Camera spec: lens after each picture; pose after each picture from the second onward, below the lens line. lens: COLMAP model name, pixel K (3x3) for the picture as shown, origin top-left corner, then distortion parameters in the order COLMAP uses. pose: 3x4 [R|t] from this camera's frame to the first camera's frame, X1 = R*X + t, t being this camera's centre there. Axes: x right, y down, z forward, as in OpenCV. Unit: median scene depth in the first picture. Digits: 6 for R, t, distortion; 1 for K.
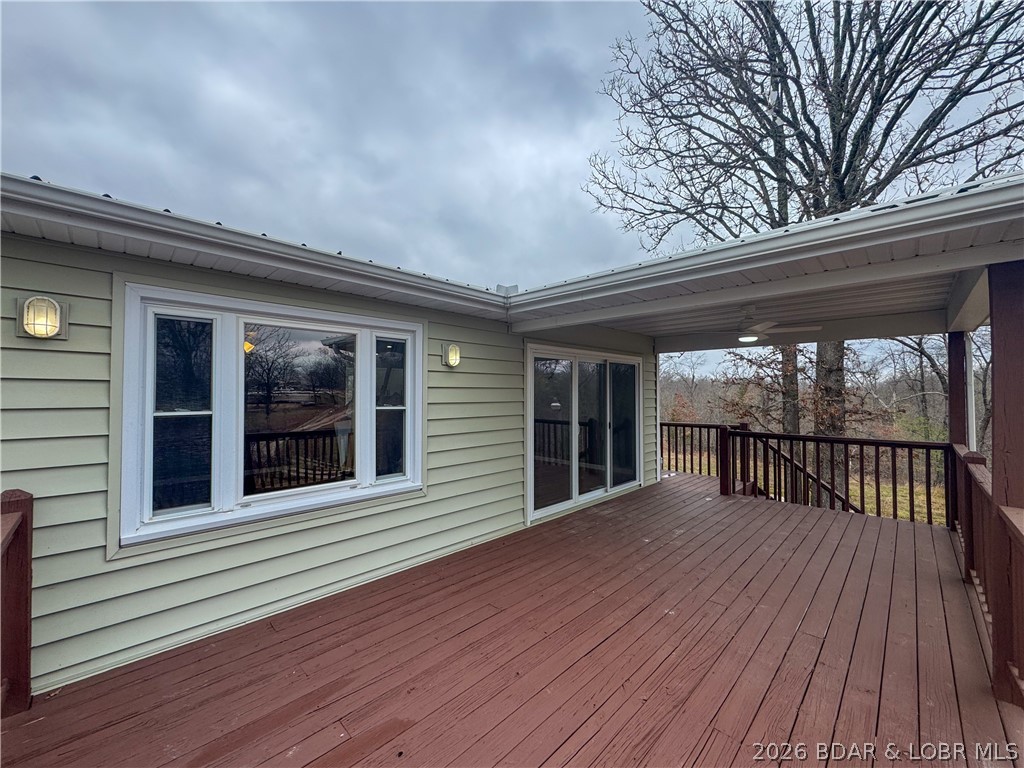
lens RADIAL K [[407.2, 0, 512.9], [0, 407.2, 390.5], [0, 0, 1]] dist [-0.002392, 0.000004]
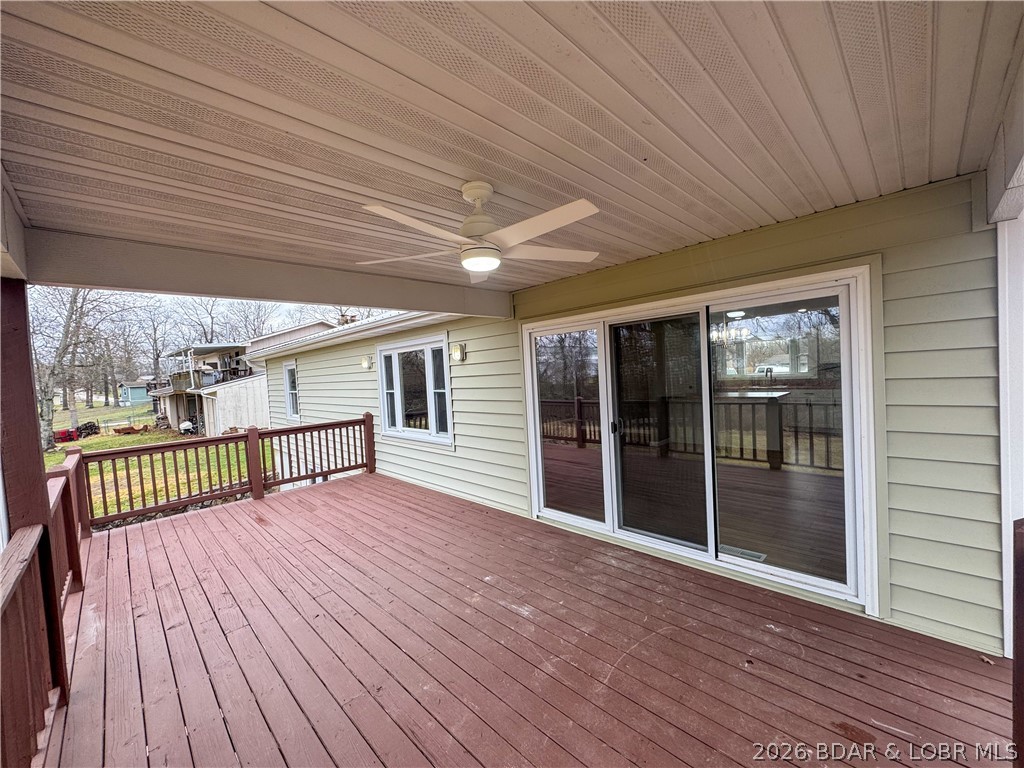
lens RADIAL K [[407.2, 0, 509.1], [0, 407.2, 388.6], [0, 0, 1]] dist [-0.002392, 0.000004]
pose [[-0.017452, 0.038499, -0.999106, 1.146236], [0.059654, 0.997518, 0.037395, -0.007234], [0.998067, -0.058948, -0.019705, 1.156205]]
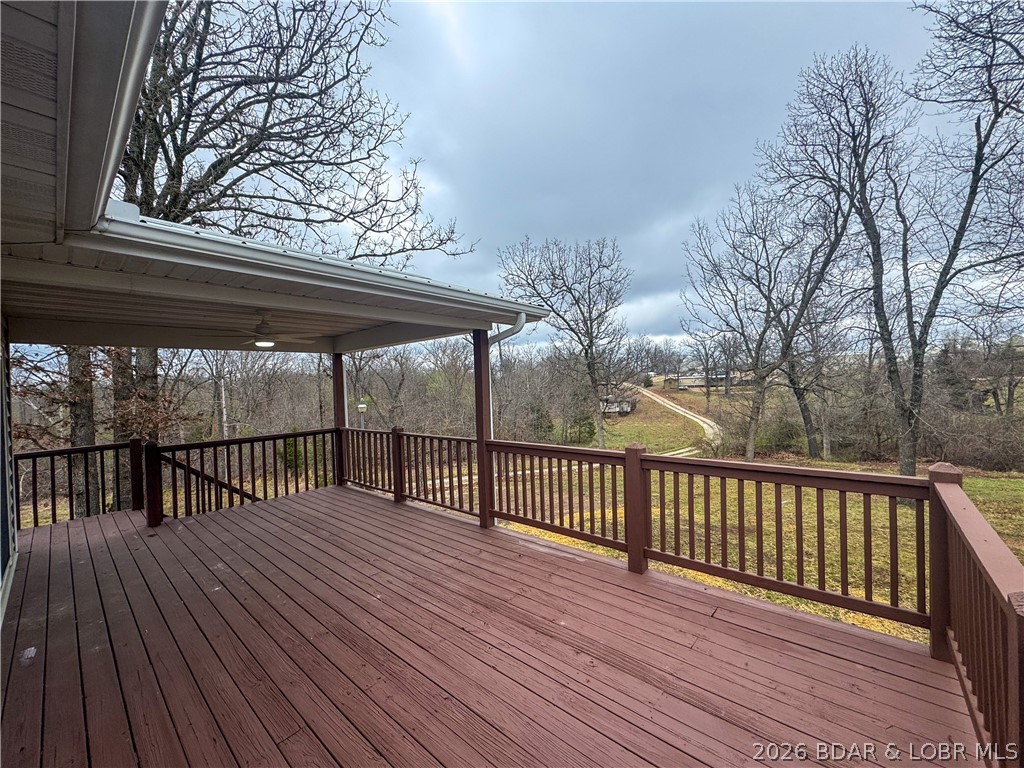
lens RADIAL K [[407.2, 0, 510.1], [0, 407.2, 379.7], [0, 0, 1]] dist [-0.002392, 0.000004]
pose [[-0.052695, 0.016308, 0.998477, -0.522848], [0.034239, 0.999308, -0.014515, -0.002400], [-0.998024, 0.033422, -0.053217, 0.500535]]
